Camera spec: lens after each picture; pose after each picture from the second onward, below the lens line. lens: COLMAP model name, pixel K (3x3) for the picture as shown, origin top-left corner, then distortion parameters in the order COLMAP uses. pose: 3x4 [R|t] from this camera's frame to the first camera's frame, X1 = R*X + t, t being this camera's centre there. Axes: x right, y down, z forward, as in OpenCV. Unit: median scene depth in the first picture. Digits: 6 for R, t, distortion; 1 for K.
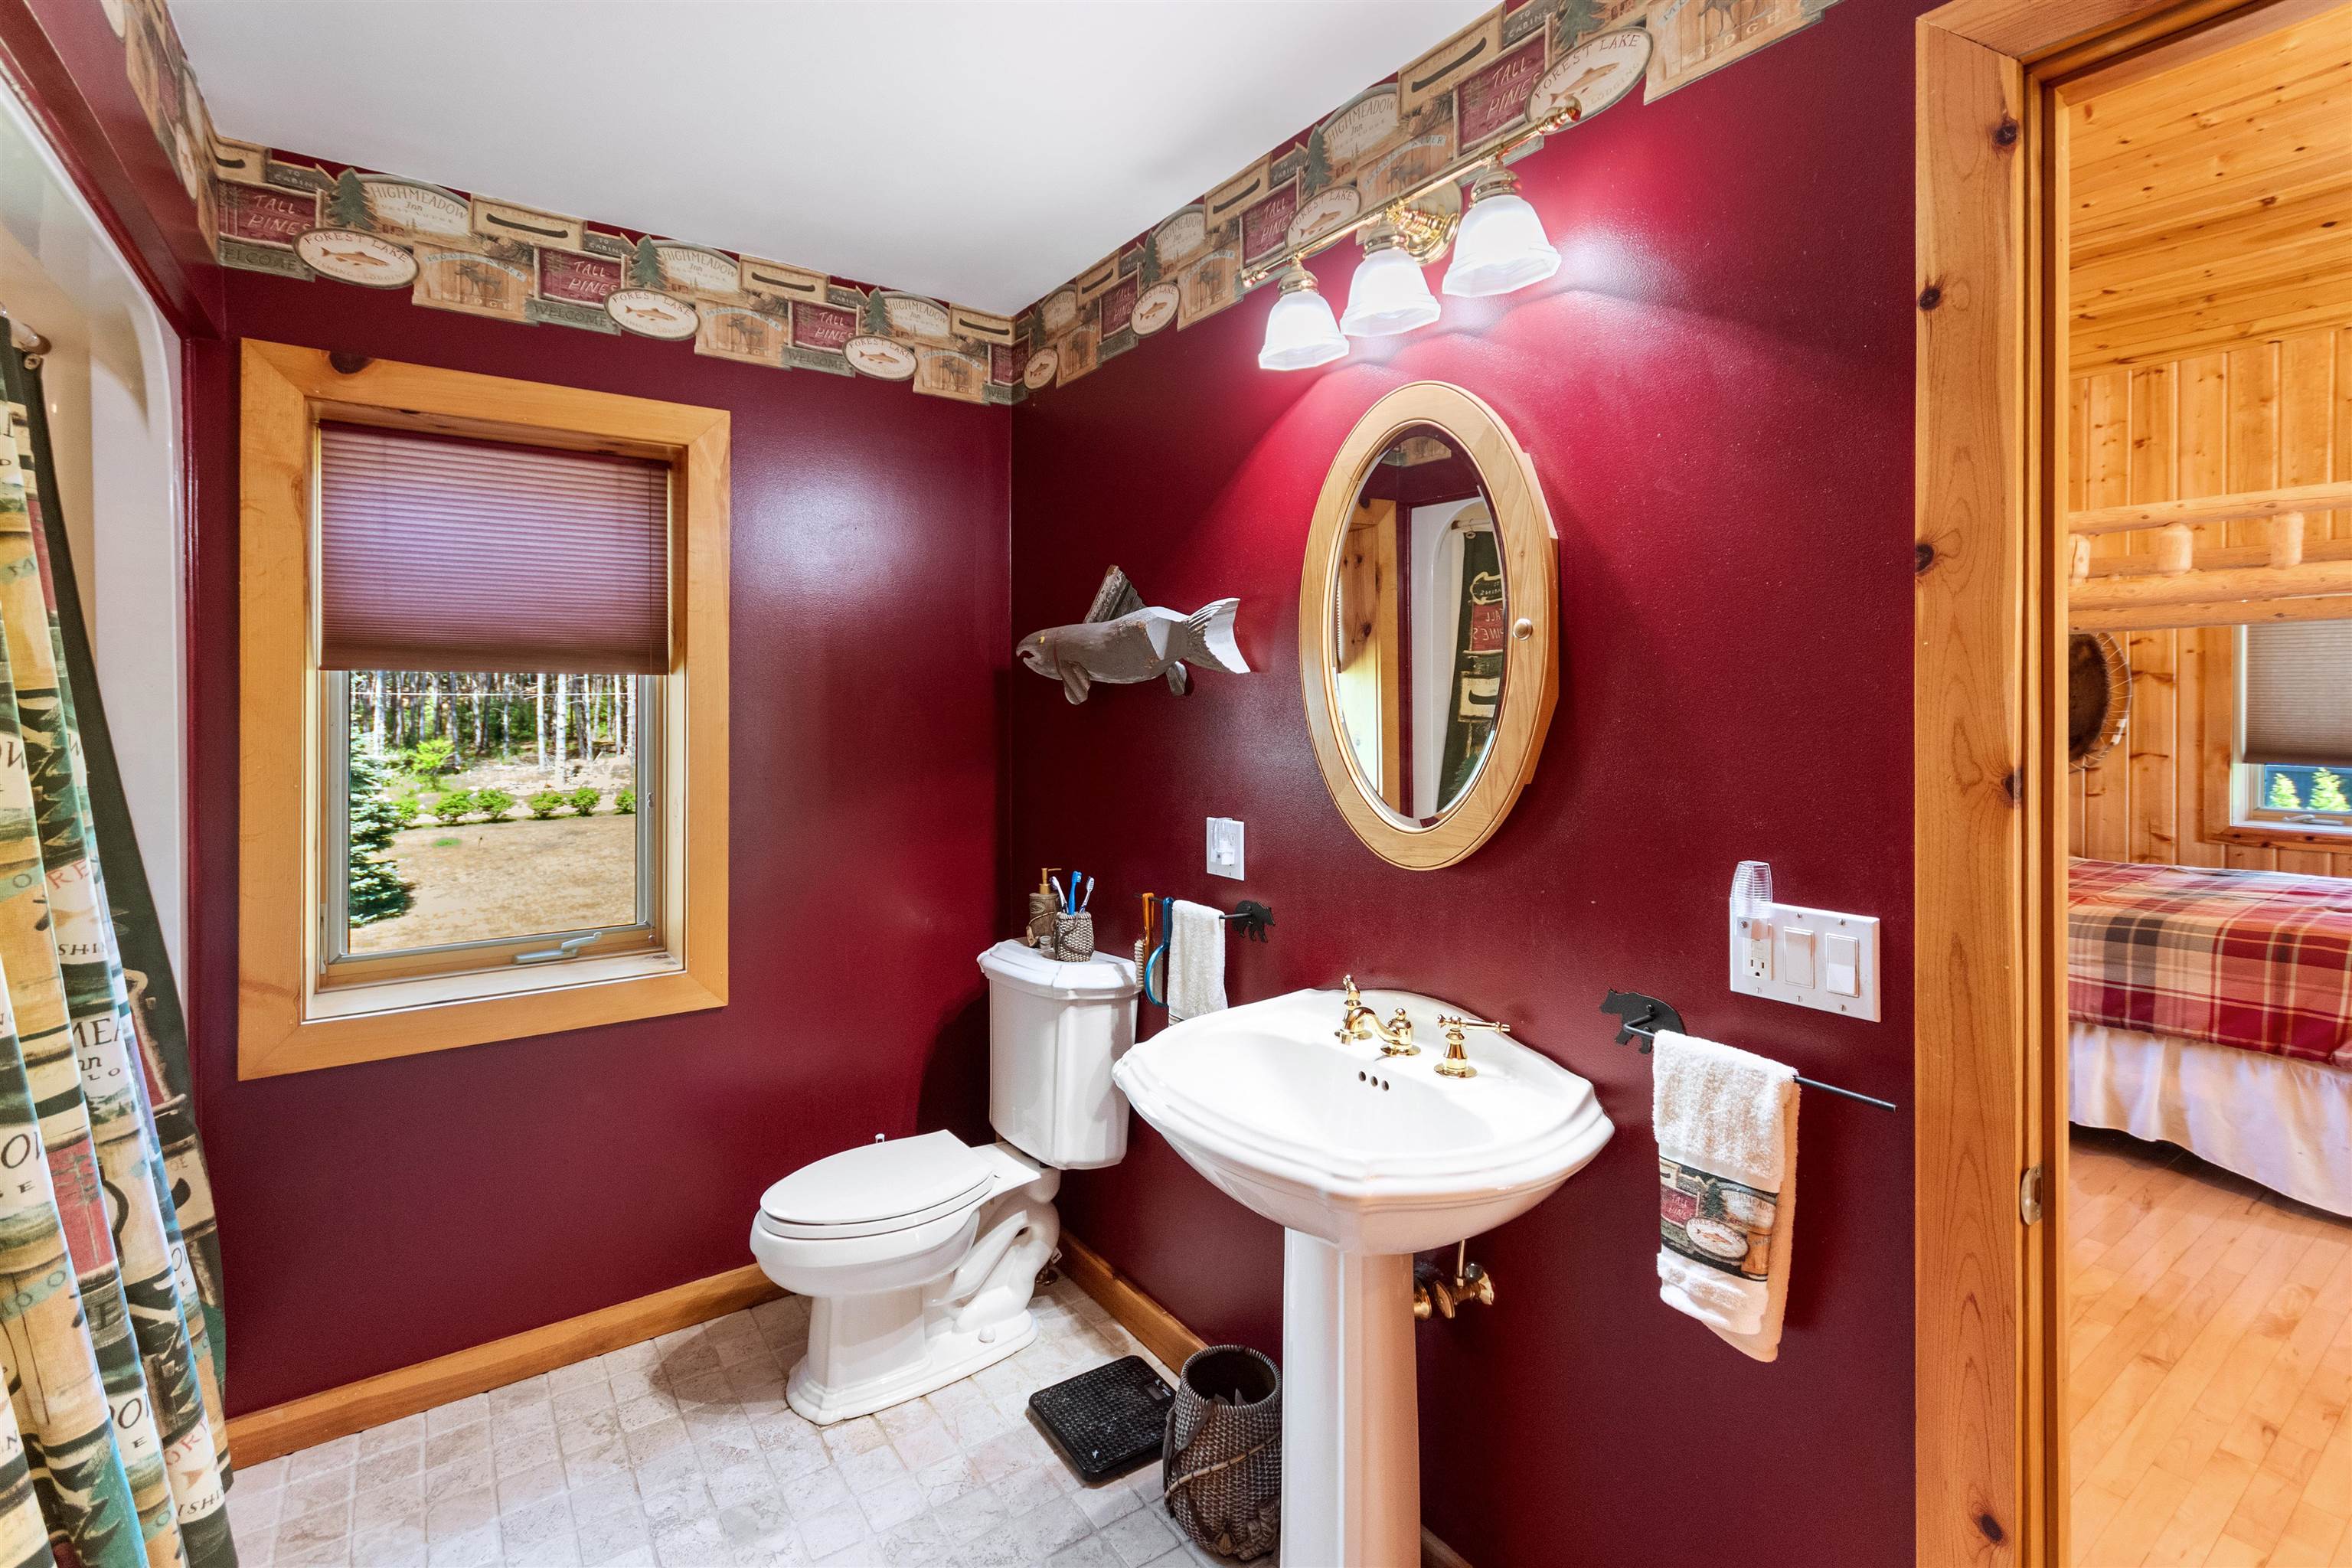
lens RADIAL K [[1077.7, 0, 1179.4], [0, 1077.7, 702.1], [0, 0, 1]] dist [0.000739, 0.000369]
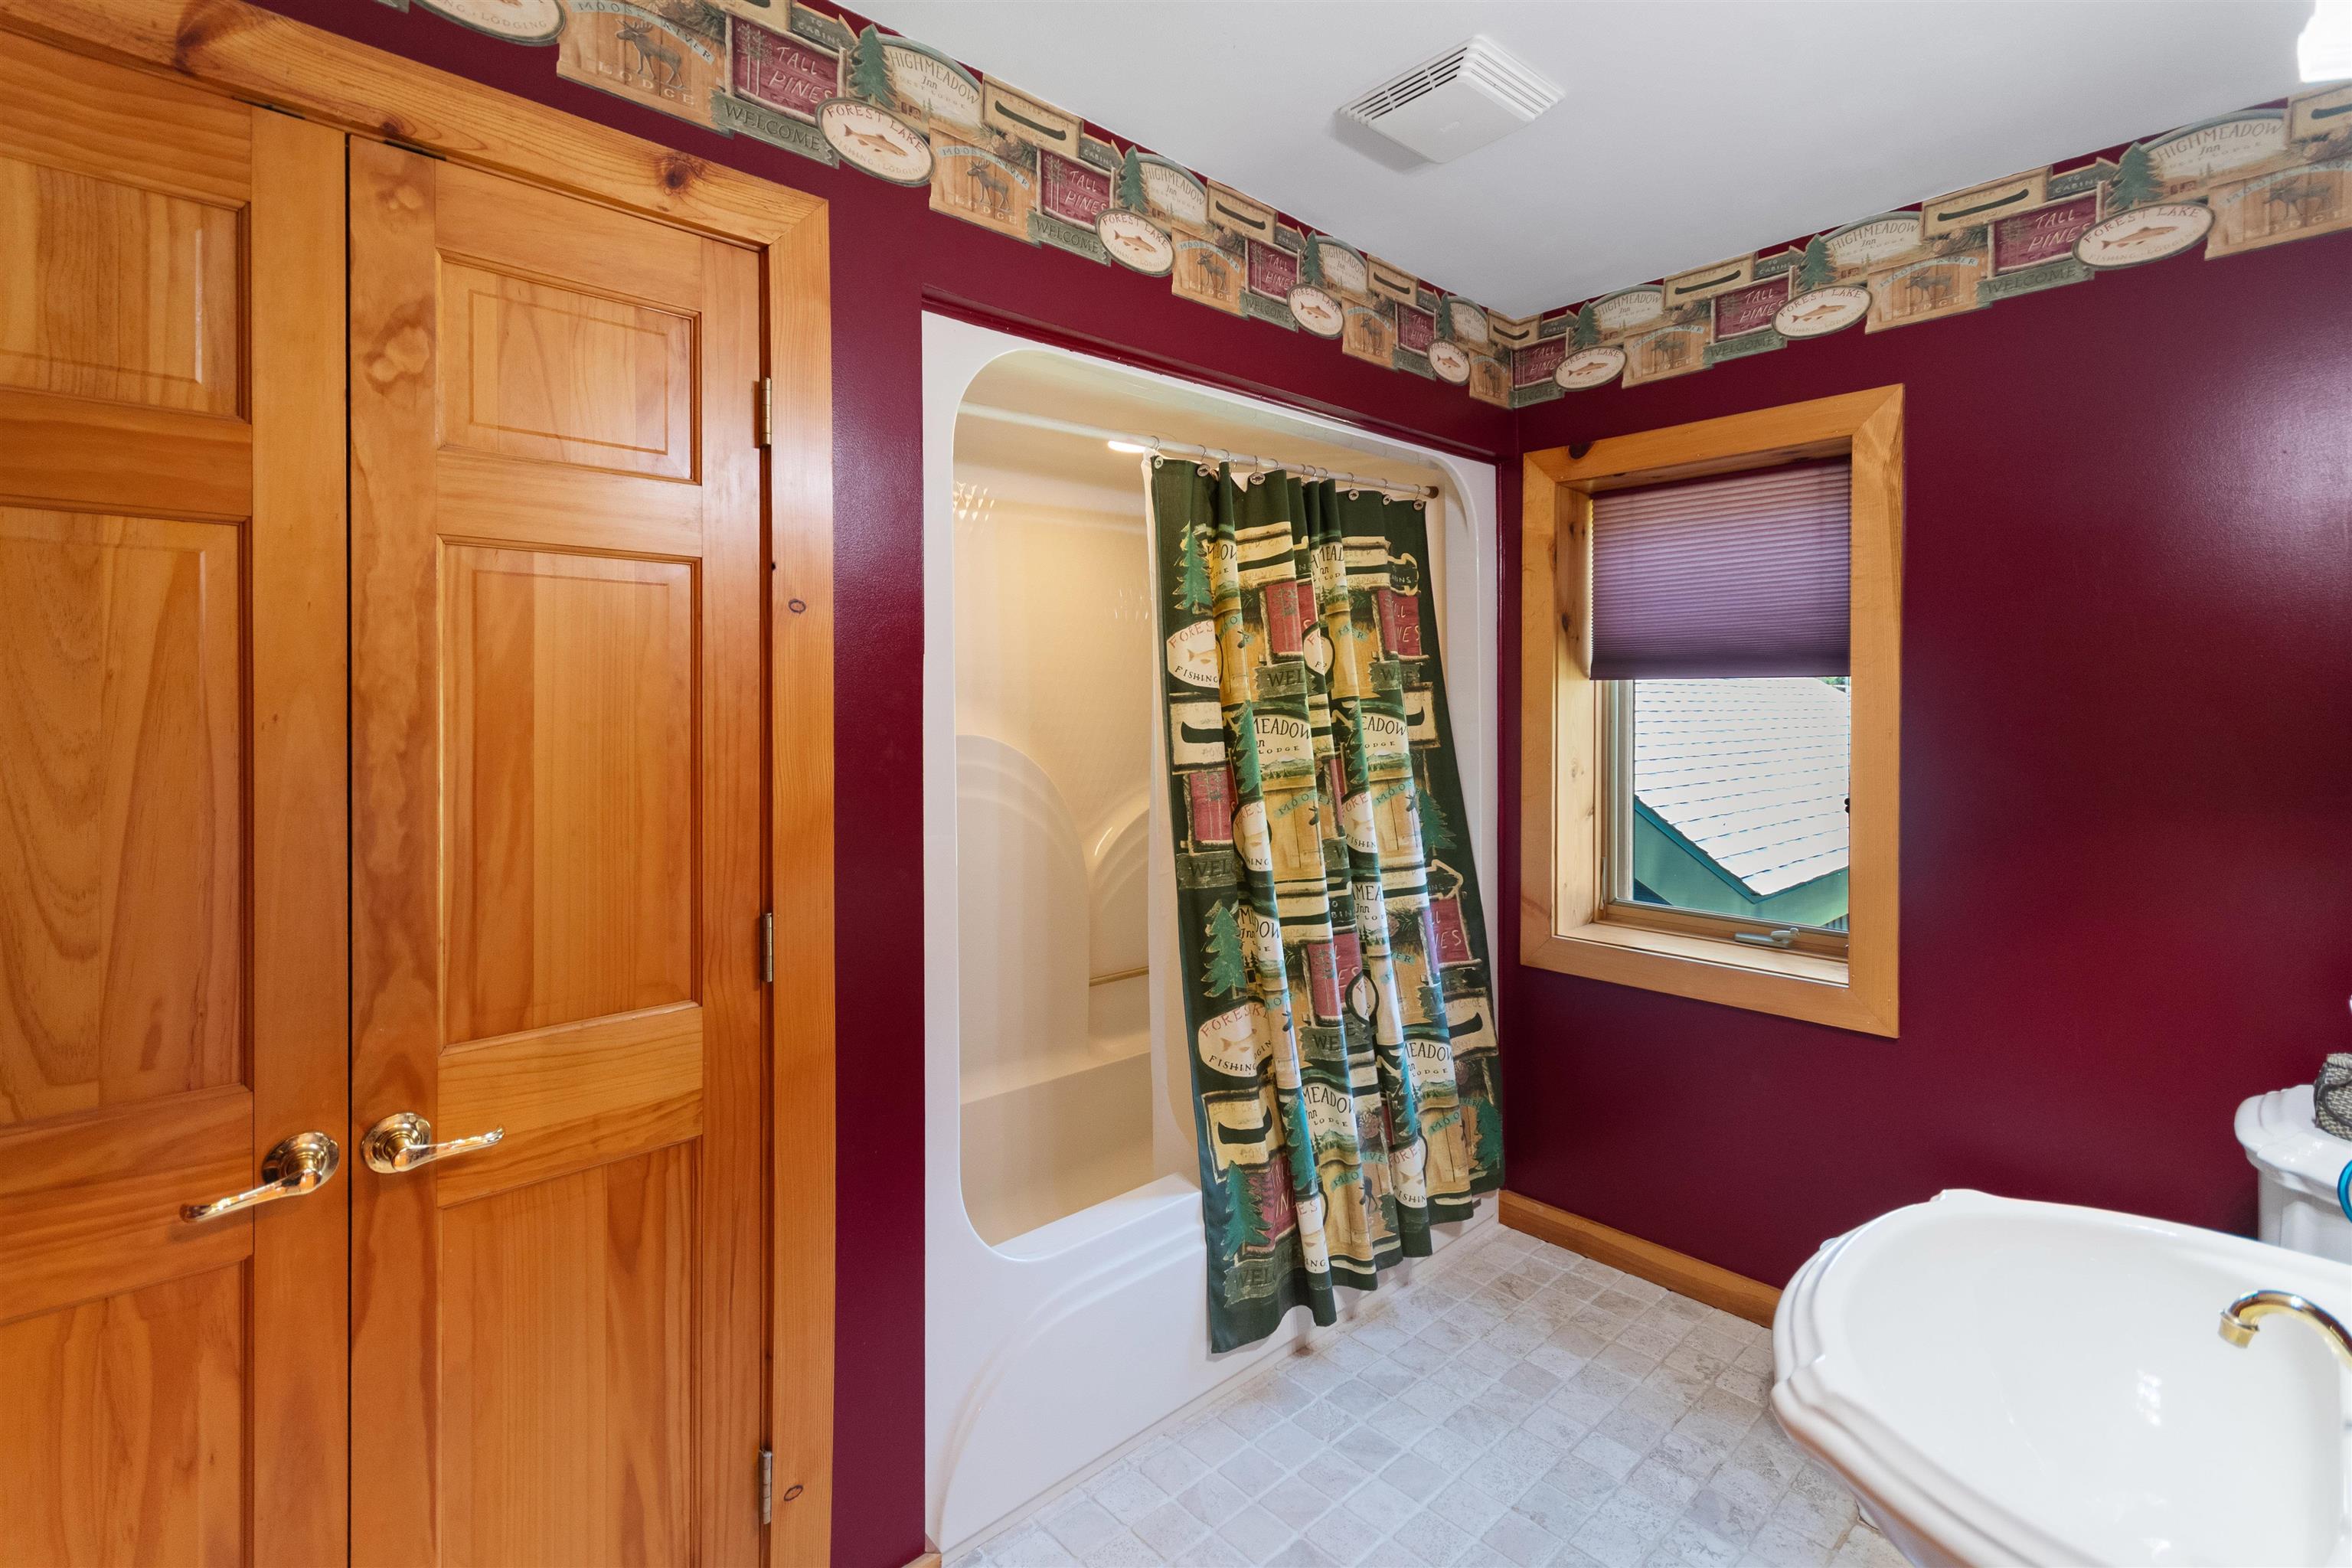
lens RADIAL K [[1077.7, 0, 1155.9], [0, 1077.7, 709.4], [0, 0, 1]] dist [0.000739, 0.000369]
pose [[0.112963, 0.000987, -0.993599, 0.544687], [-0.002942, 0.999995, 0.000659, 0.007805], [0.993595, 0.002849, 0.112966, 0.362030]]
